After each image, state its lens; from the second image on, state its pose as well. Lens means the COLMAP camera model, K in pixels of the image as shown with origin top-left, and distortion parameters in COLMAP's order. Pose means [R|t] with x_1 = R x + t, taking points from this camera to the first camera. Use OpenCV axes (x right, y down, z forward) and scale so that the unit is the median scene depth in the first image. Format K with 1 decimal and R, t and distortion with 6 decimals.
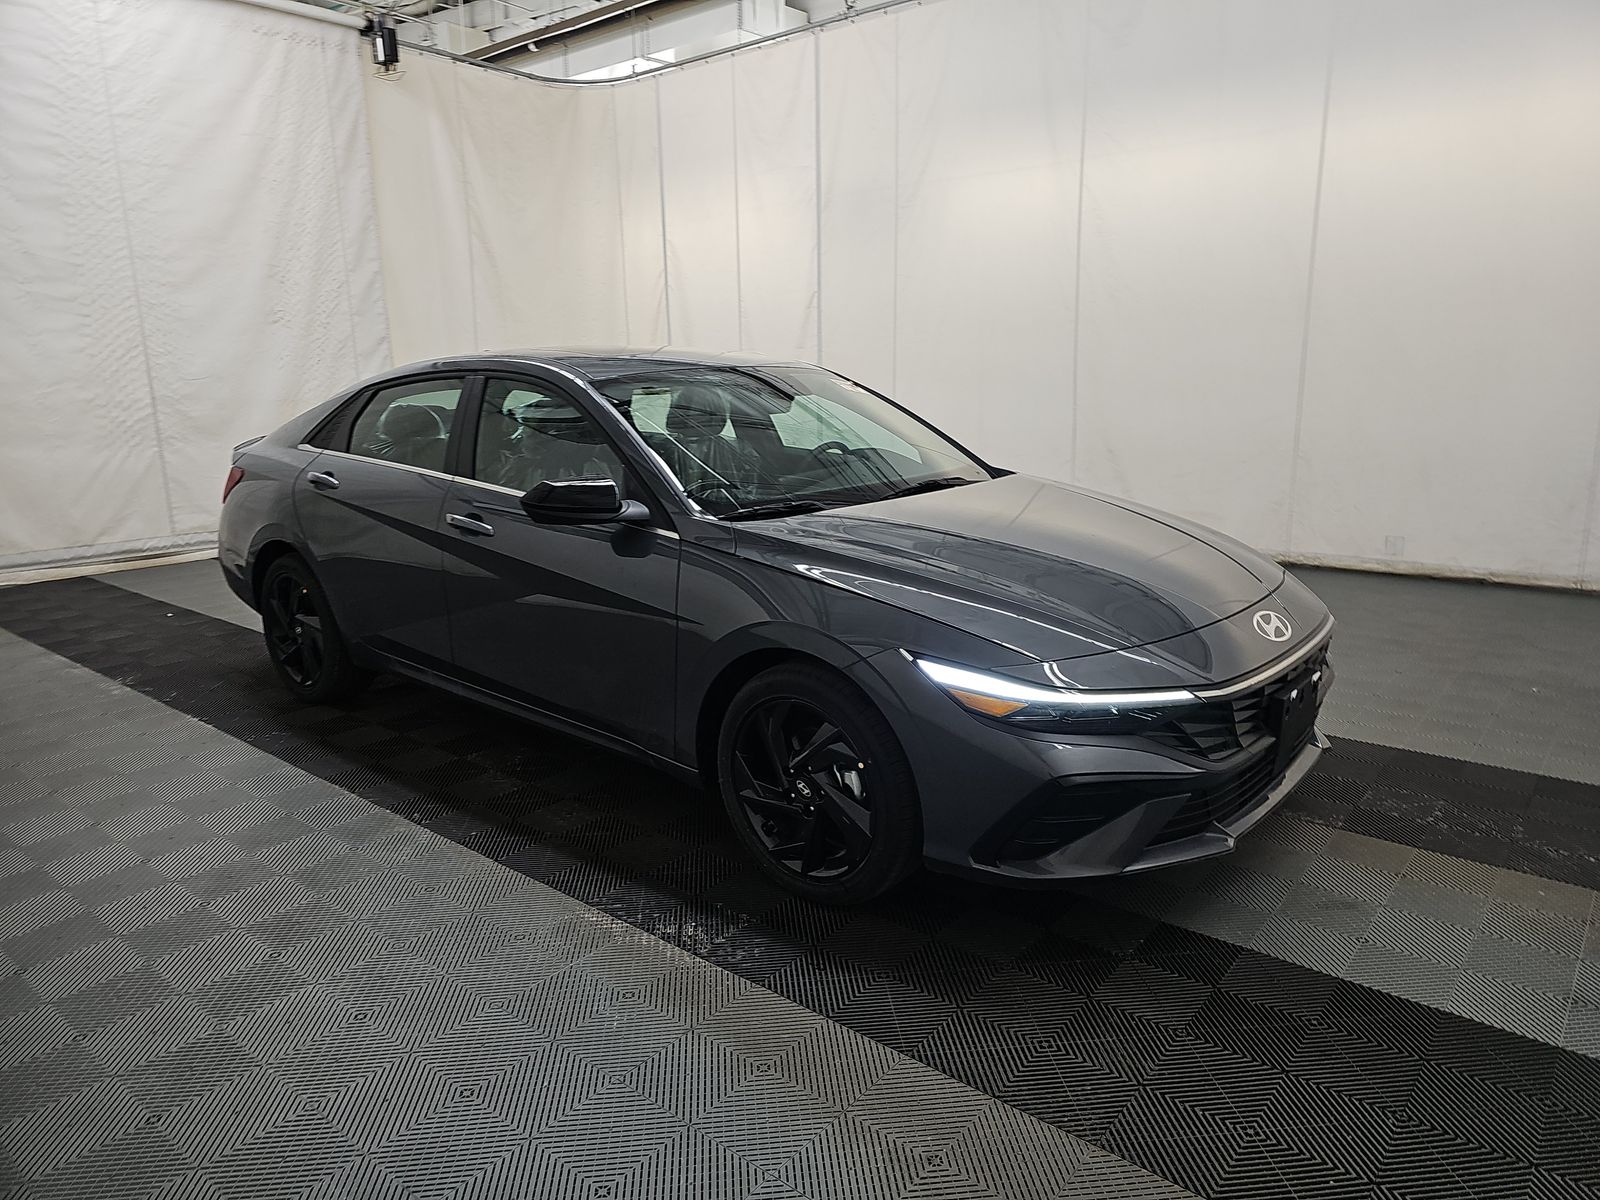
lens RADIAL K [[1059.6, 0, 796.9], [0, 1059.6, 594.4], [0, 0, 1]] dist [0.047145, -0.039399]
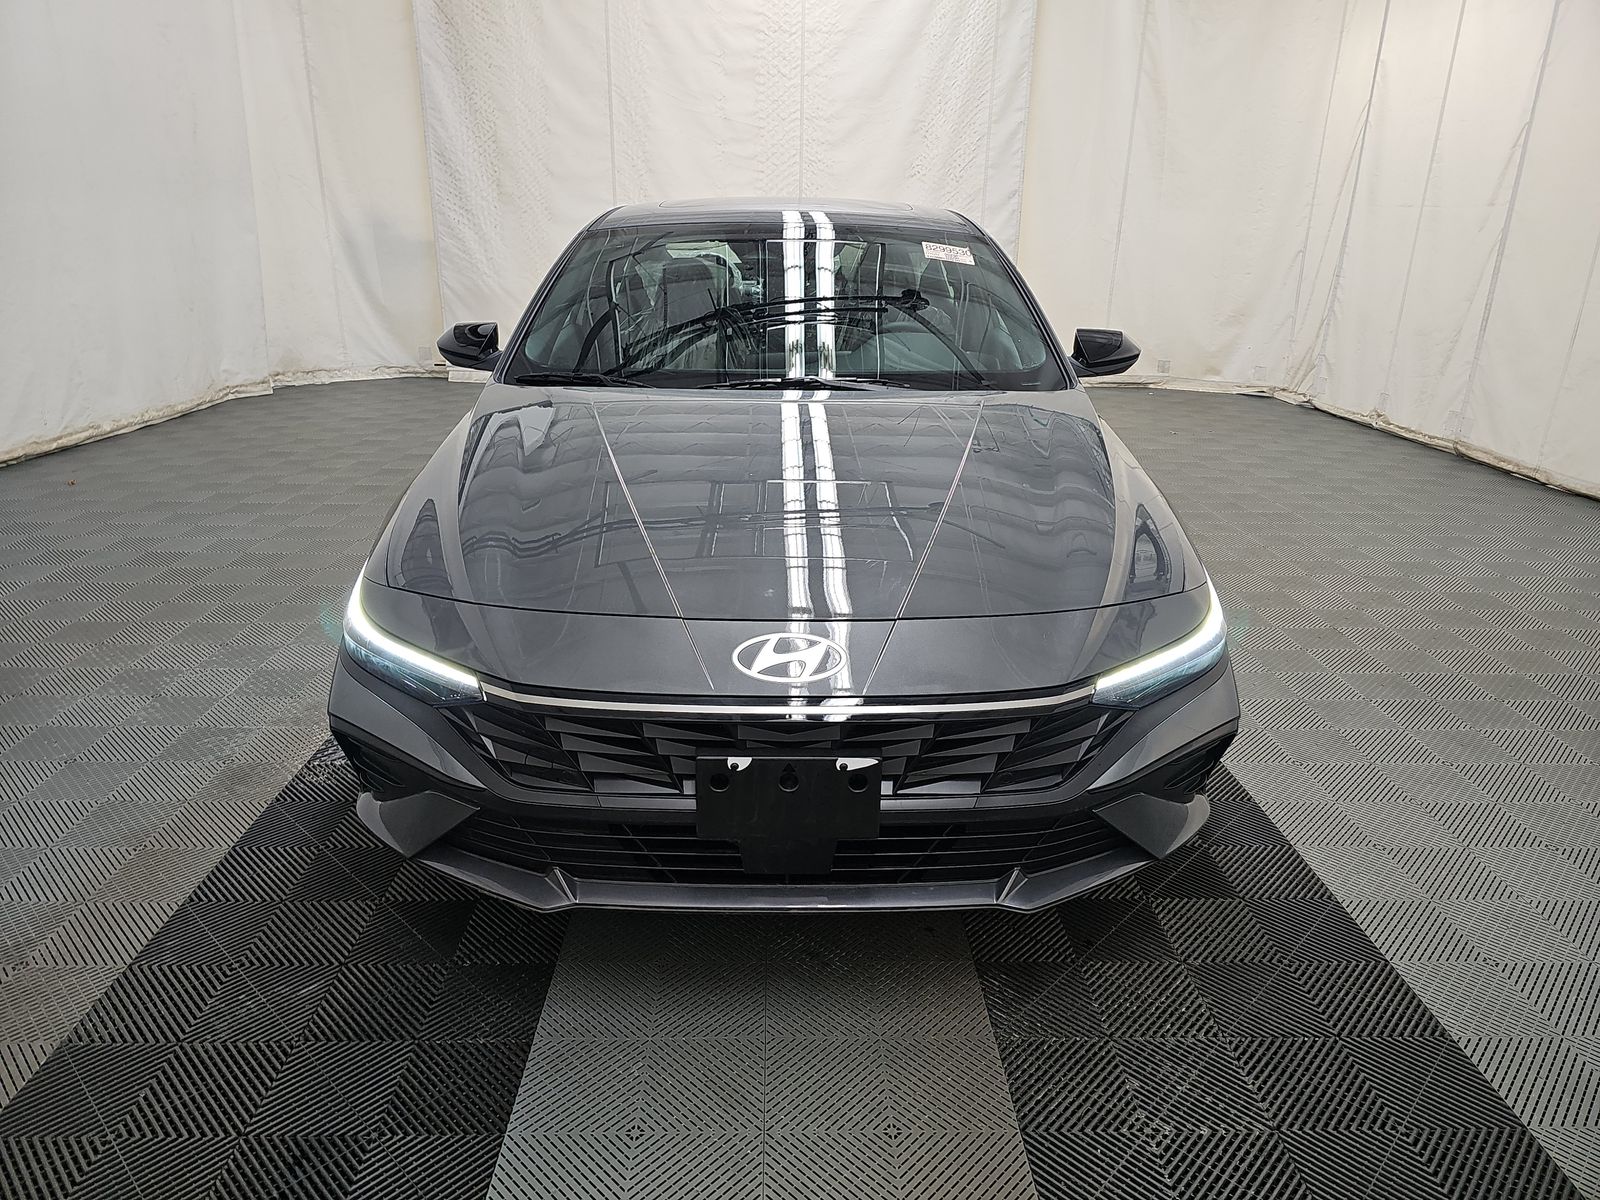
lens RADIAL K [[1059.6, 0, 796.9], [0, 1059.6, 594.4], [0, 0, 1]] dist [0.047145, -0.039399]
pose [[0.667965, 0.276996, -0.690722, 0.329505], [-0.182382, 0.960775, 0.208921, -0.057859], [0.721498, -0.013576, 0.692283, 0.182185]]
